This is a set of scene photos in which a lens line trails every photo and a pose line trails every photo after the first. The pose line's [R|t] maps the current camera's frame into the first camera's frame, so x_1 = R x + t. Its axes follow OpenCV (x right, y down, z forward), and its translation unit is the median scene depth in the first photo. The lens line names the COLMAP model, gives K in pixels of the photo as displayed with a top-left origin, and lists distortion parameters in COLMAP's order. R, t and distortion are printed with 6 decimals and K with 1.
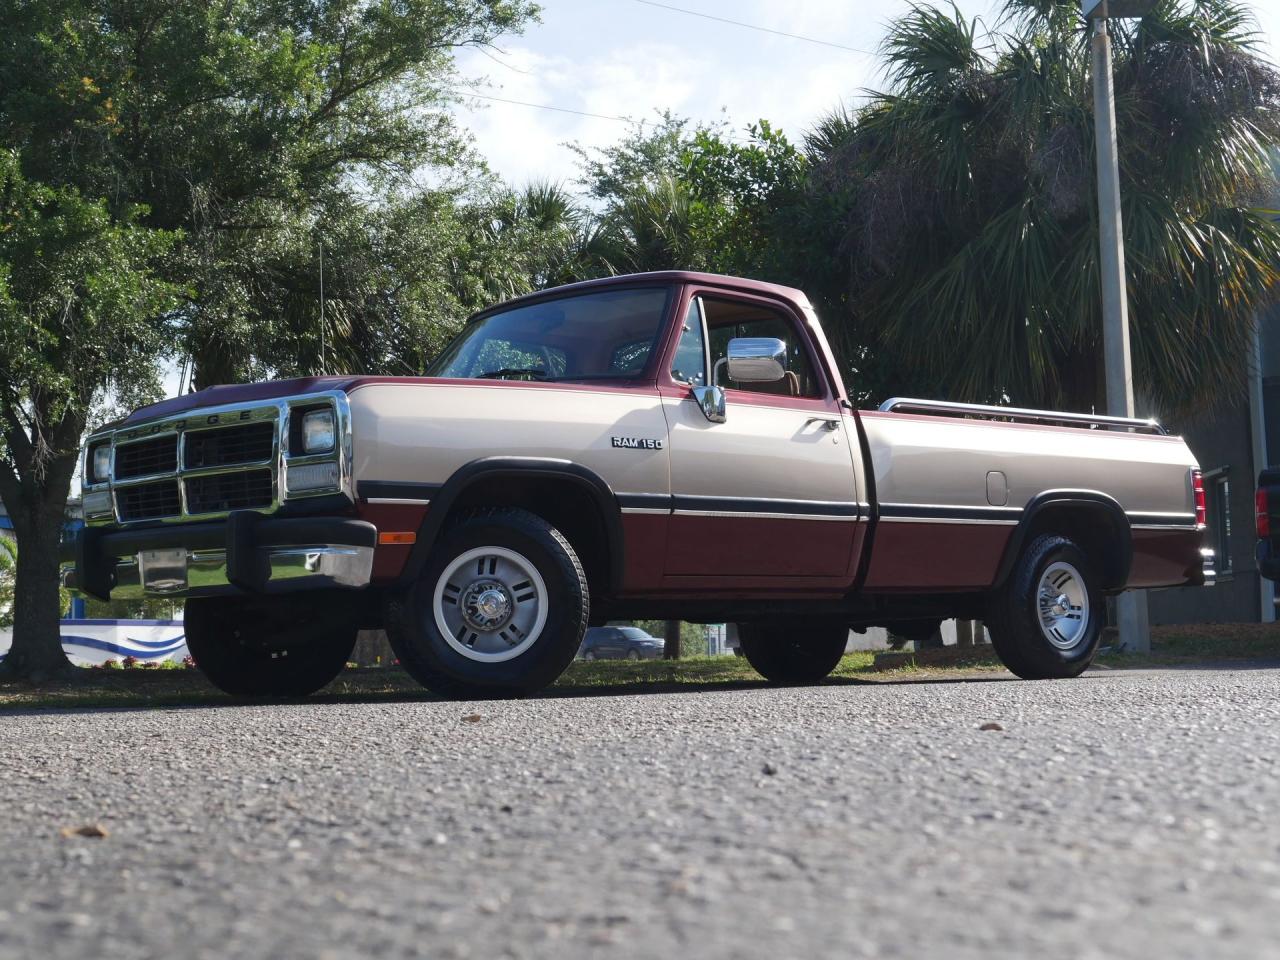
lens RADIAL K [[1950.3, 0, 640.0], [0, 1950.3, 480.0], [0, 0, 1]] dist [-0.015912, 0.035543]
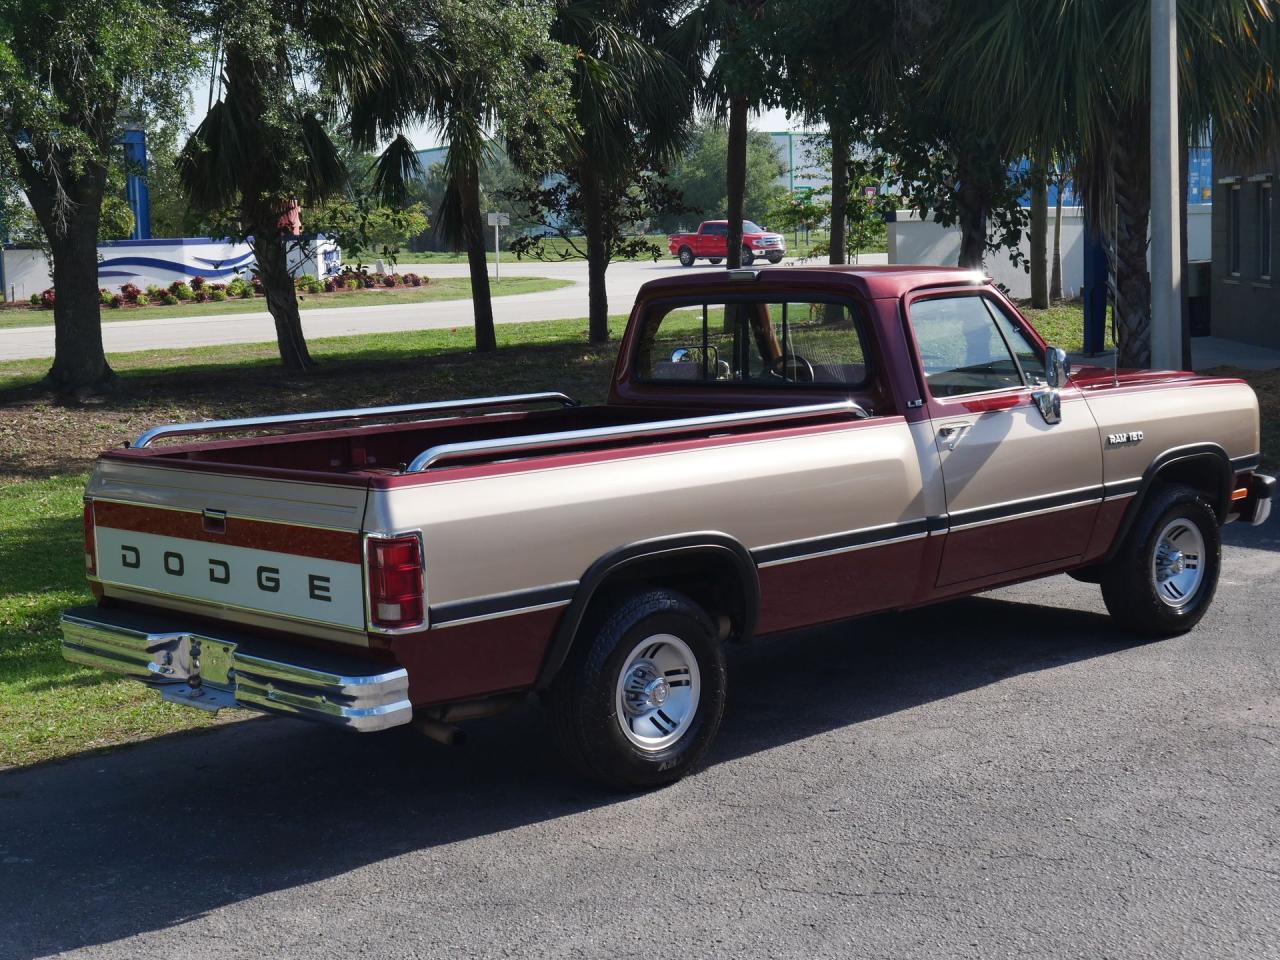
lens RADIAL K [[2002.4, 0, 634.7], [0, 2002.4, 469.2], [0, 0, 1]] dist [-0.002587, -0.026933]
pose [[0.998747, -0.003507, -0.049921, 0.042184], [0.014185, 0.976468, 0.215196, -0.138510], [0.047991, -0.215635, 0.975294, 0.011764]]
